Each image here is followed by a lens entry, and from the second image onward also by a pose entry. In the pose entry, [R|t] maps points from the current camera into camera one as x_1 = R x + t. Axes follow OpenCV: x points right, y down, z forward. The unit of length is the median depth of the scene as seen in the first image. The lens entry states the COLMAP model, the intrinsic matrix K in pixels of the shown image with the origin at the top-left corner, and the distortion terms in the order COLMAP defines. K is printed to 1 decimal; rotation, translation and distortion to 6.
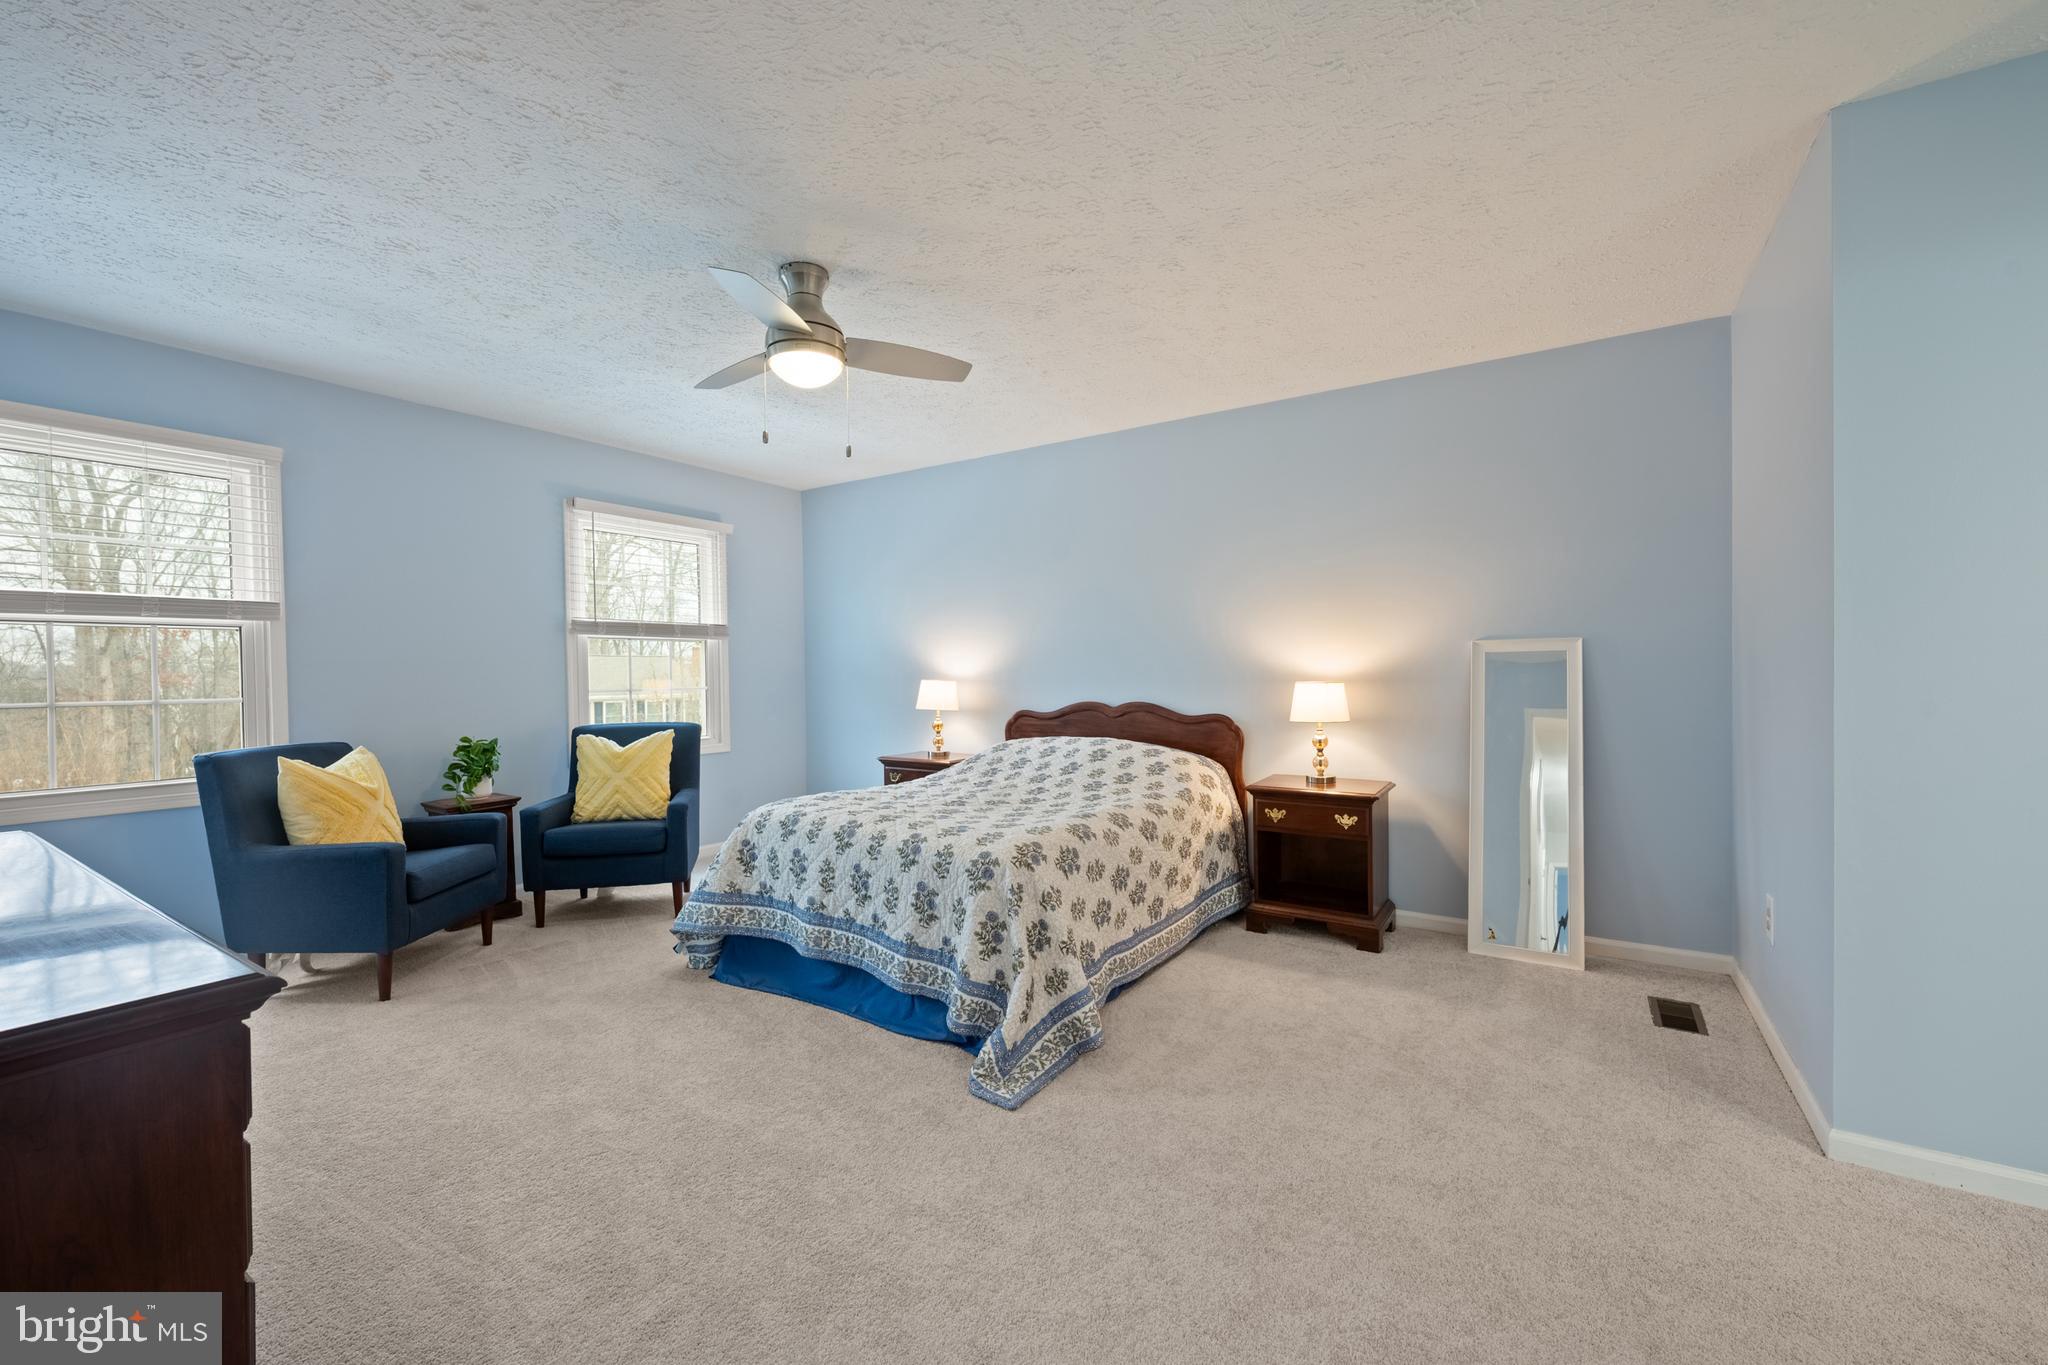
lens RADIAL K [[826.2, 0, 1036.3], [0, 826.2, 657.3], [0, 0, 1]] dist [0.000405, -0.000061]
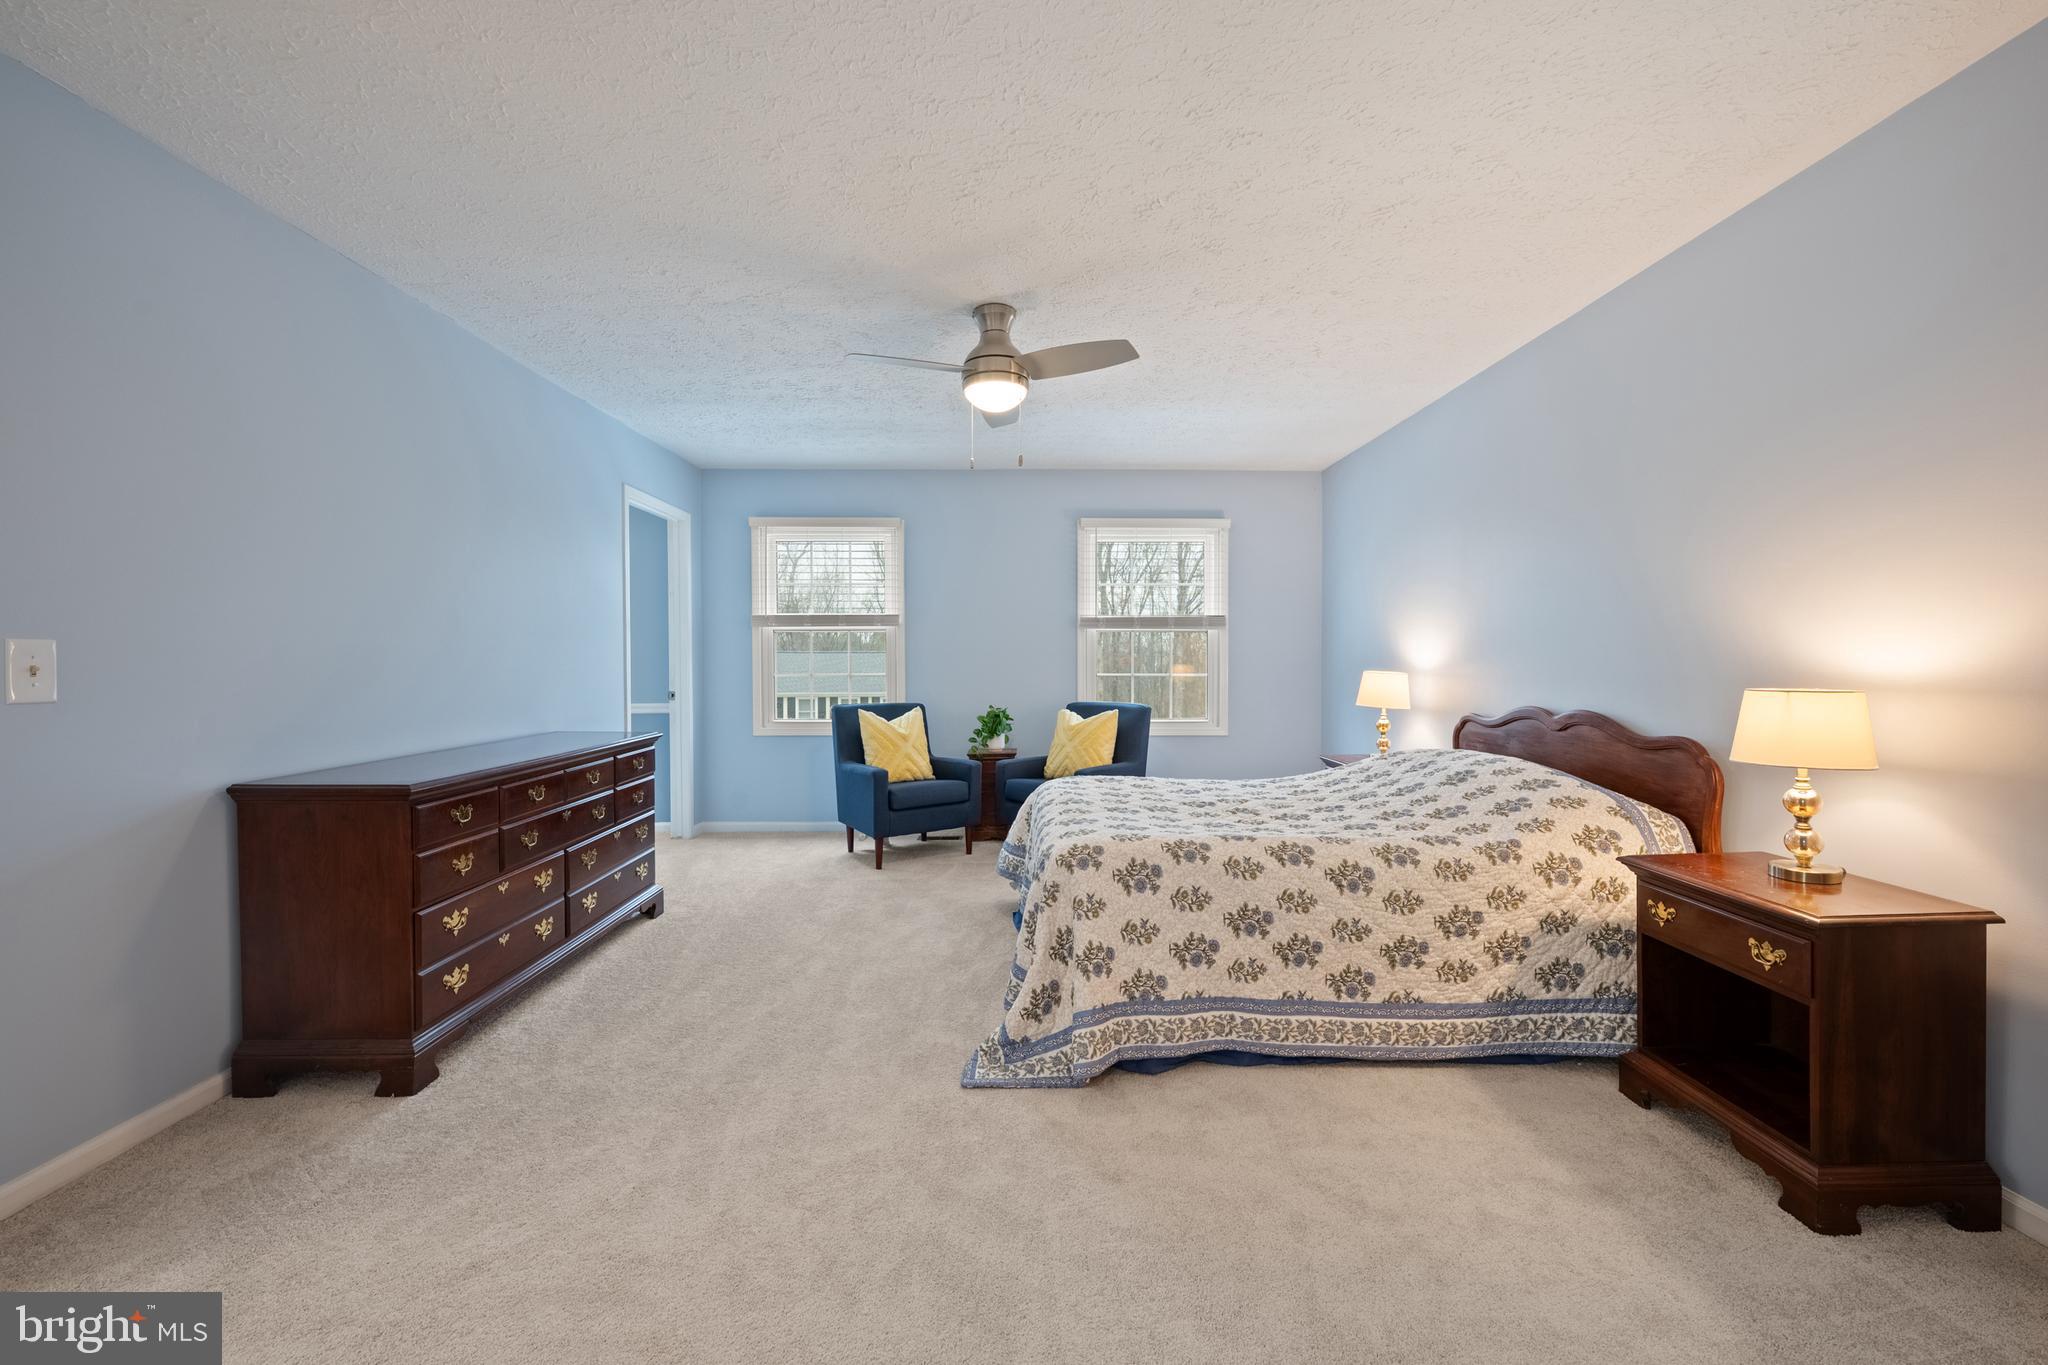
lens RADIAL K [[826.2, 0, 1036.3], [0, 826.2, 657.3], [0, 0, 1]] dist [0.000405, -0.000061]
pose [[0.551684, 0.006021, -0.834032, 0.562621], [0.007766, 0.999894, 0.012355, -0.001459], [0.834017, -0.013293, 0.551578, 0.328003]]
